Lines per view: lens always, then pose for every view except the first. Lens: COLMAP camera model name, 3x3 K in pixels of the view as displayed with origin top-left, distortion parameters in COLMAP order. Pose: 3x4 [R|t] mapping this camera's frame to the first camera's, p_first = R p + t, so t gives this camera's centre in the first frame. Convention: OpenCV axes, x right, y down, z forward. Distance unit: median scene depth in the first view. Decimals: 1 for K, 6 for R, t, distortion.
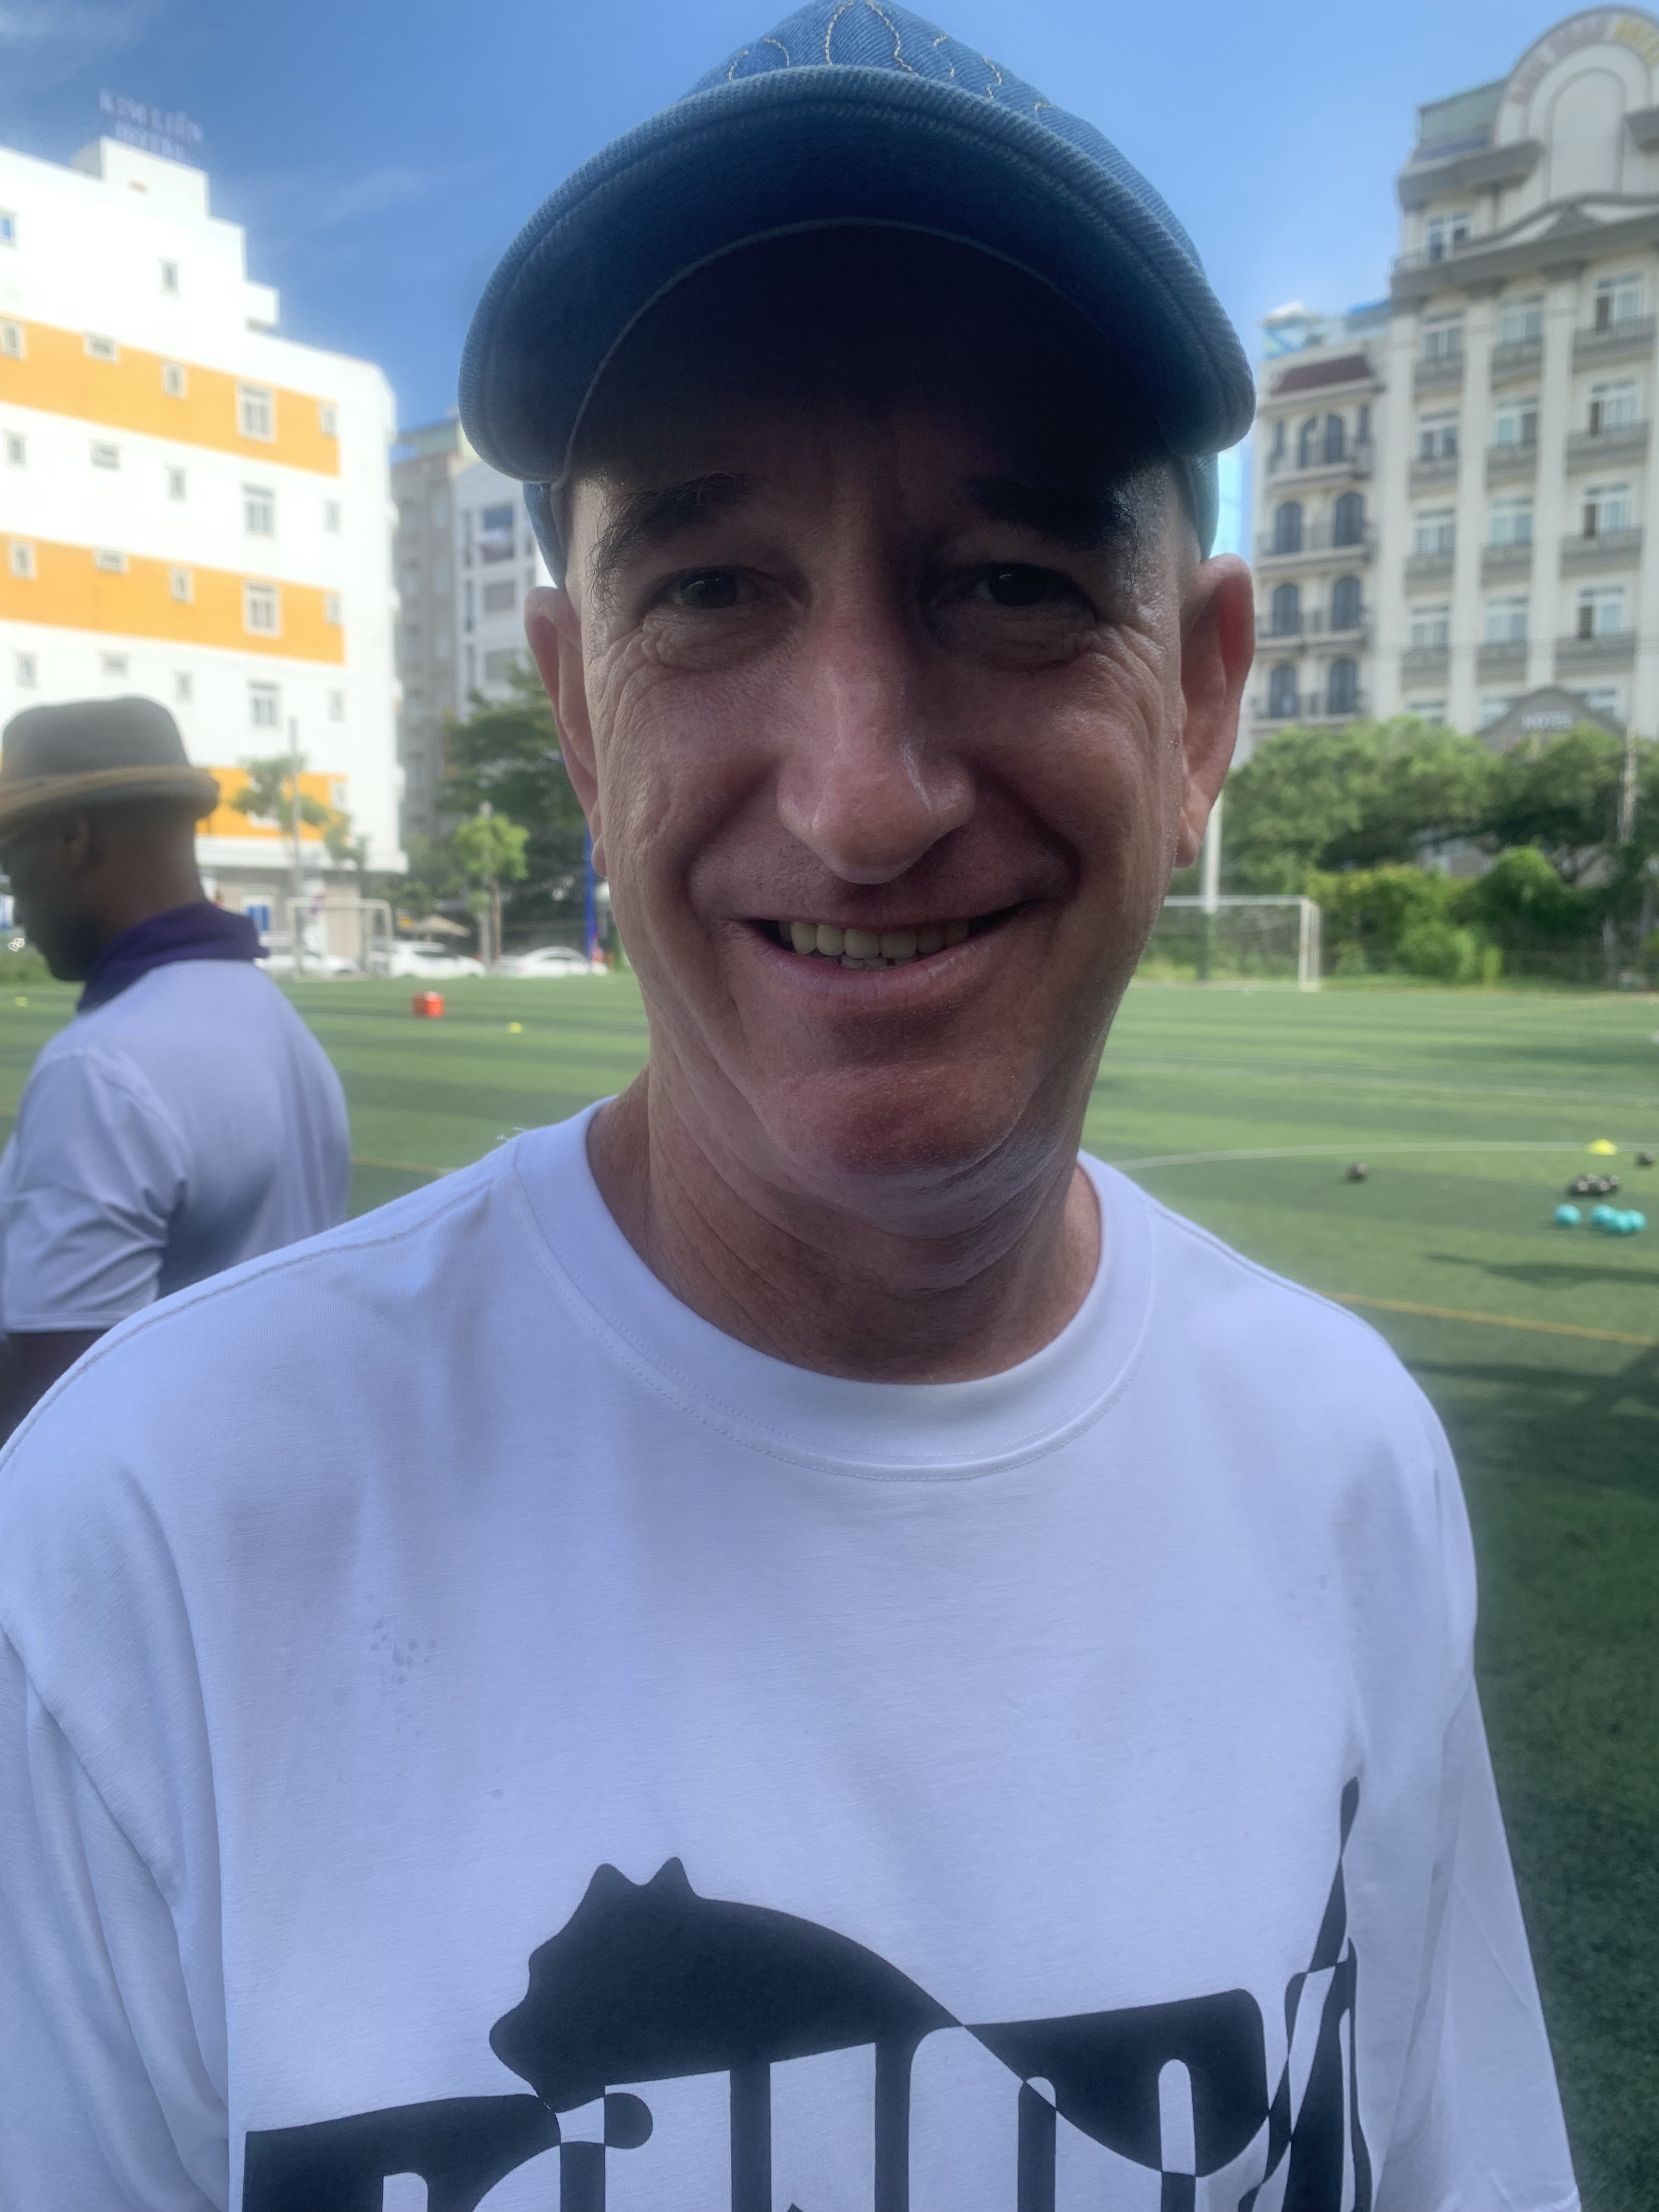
lens RADIAL K [[1705.8, 0, 829.5], [0, 1705.8, 1116.2], [0, 0, 1]] dist [0.011767, -0.009629]
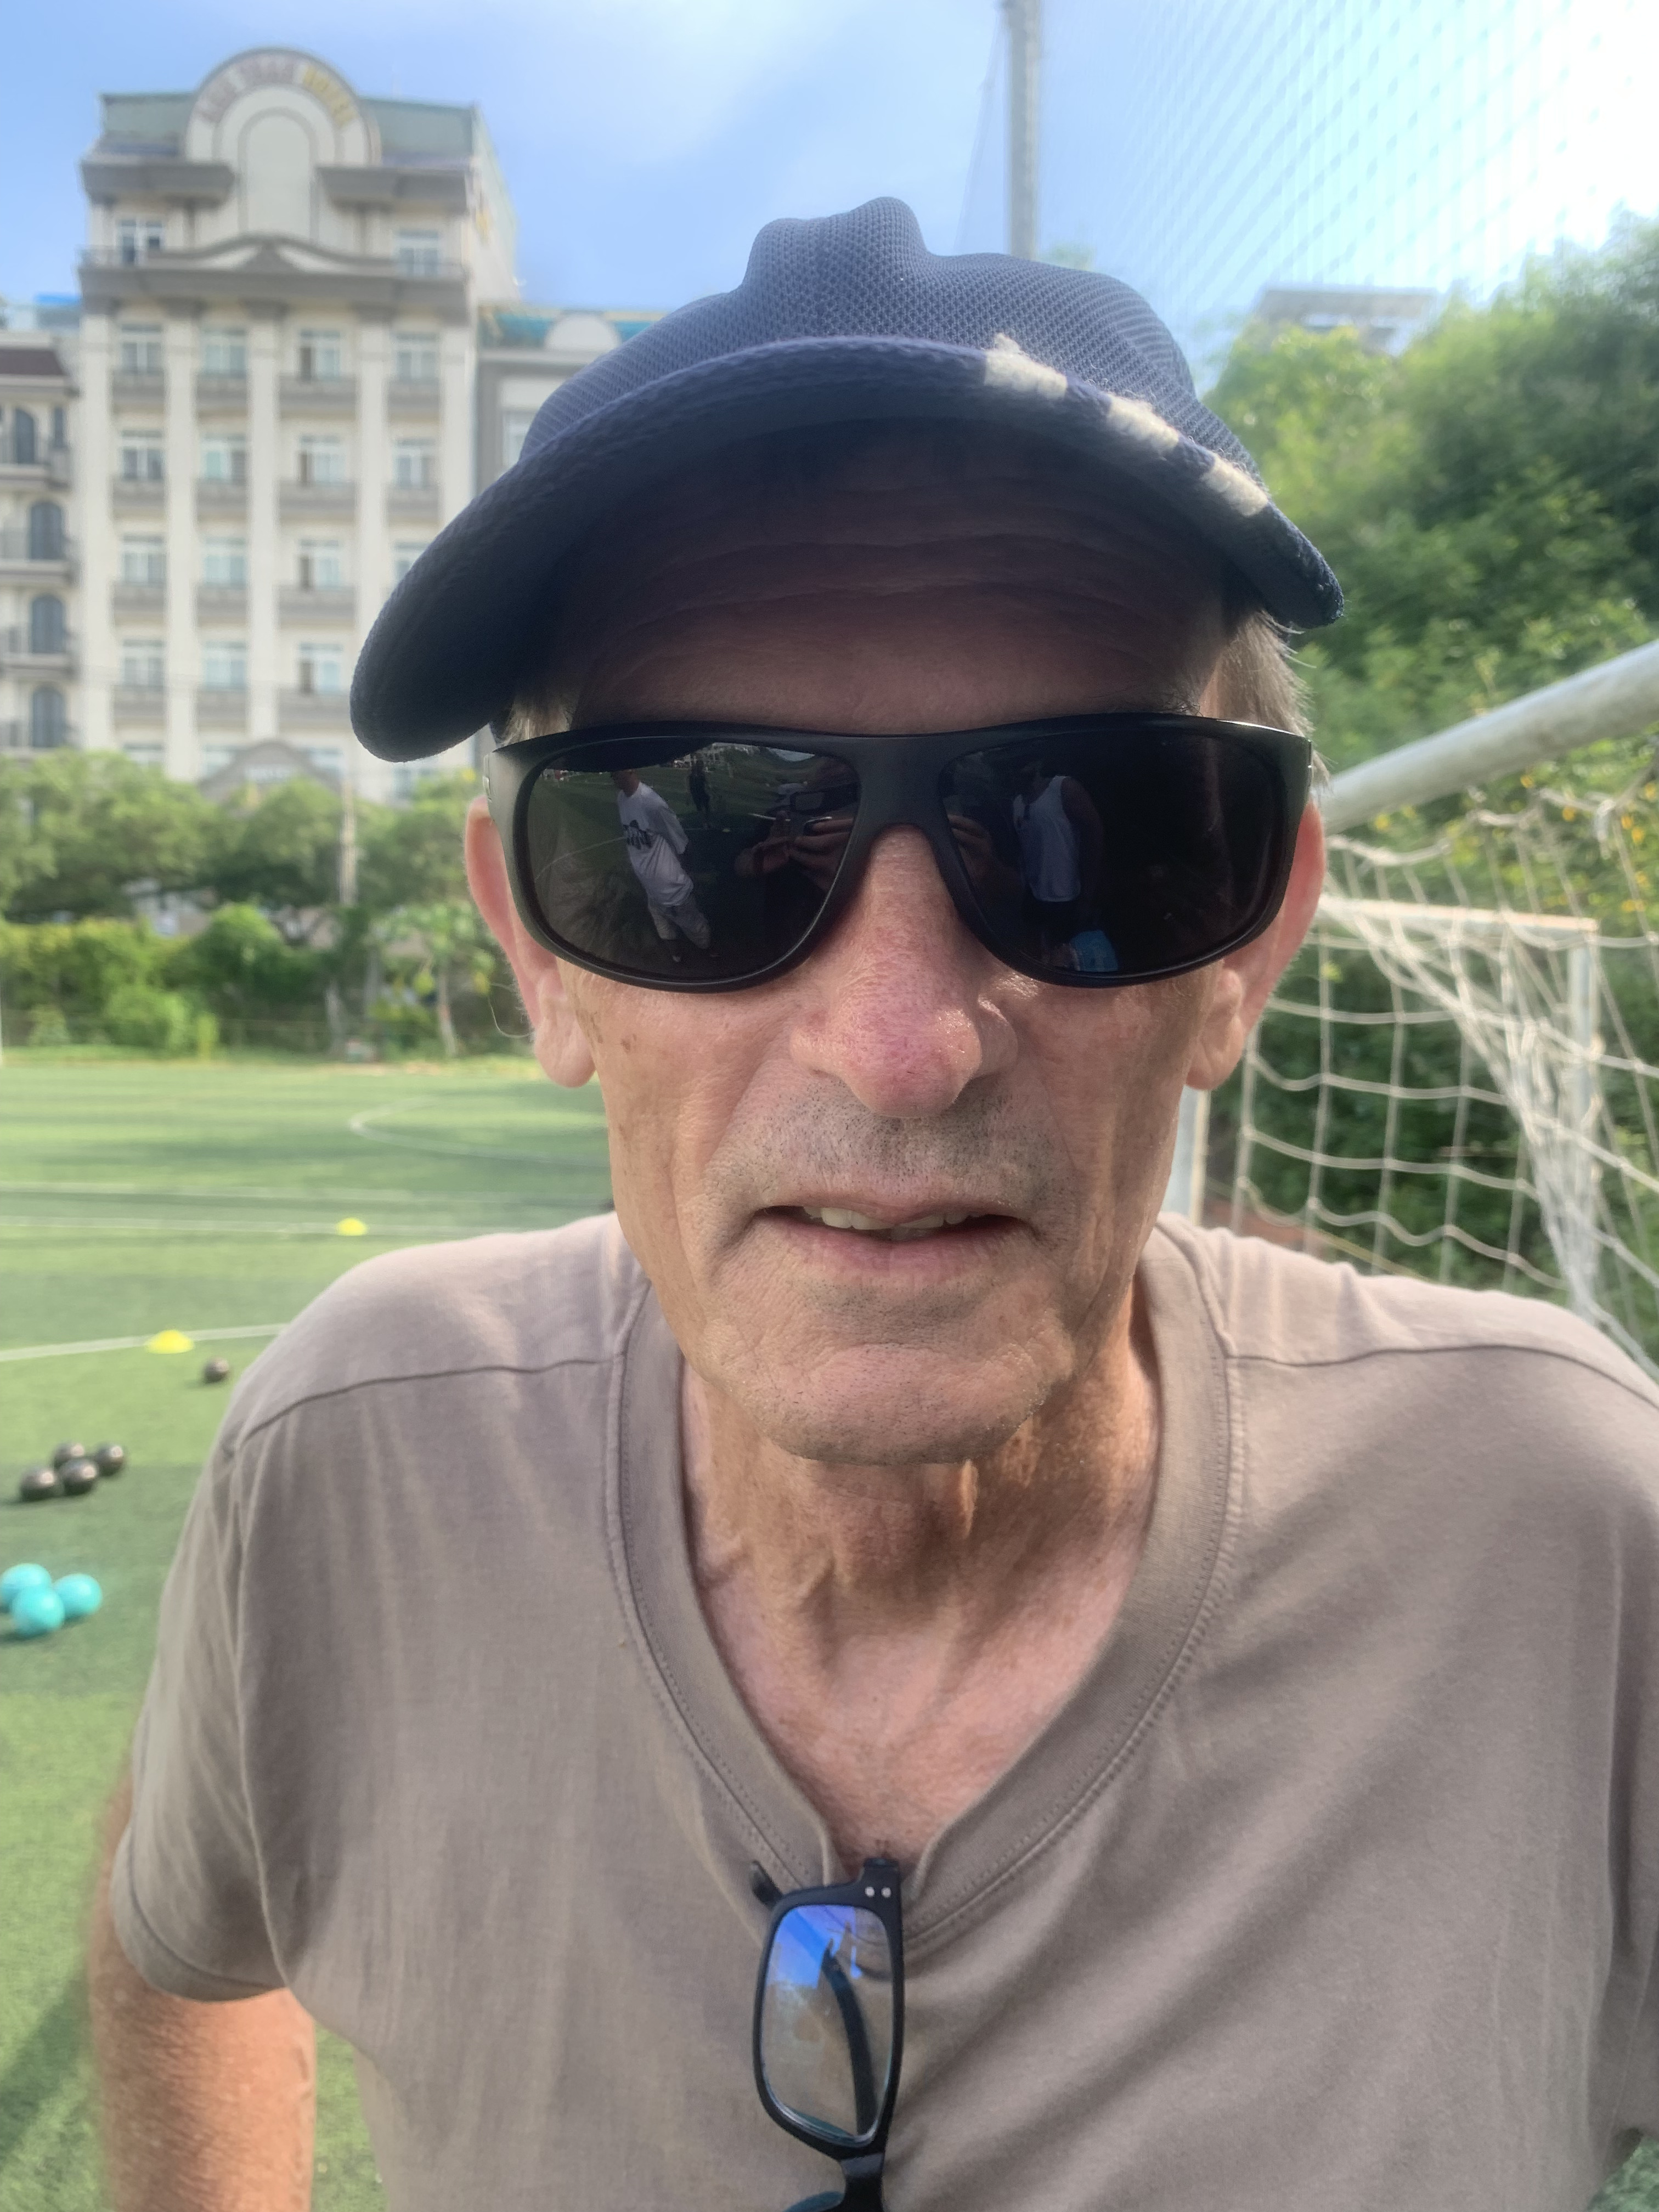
lens RADIAL K [[1705.8, 0, 825.4], [0, 1705.8, 1119.3], [0, 0, 1]] dist [0.011767, -0.009629]
pose [[0.776657, -0.032215, 0.629099, 0.056375], [0.055303, 0.998322, -0.017153, -0.008574], [-0.627491, 0.048113, 0.777136, 0.082529]]
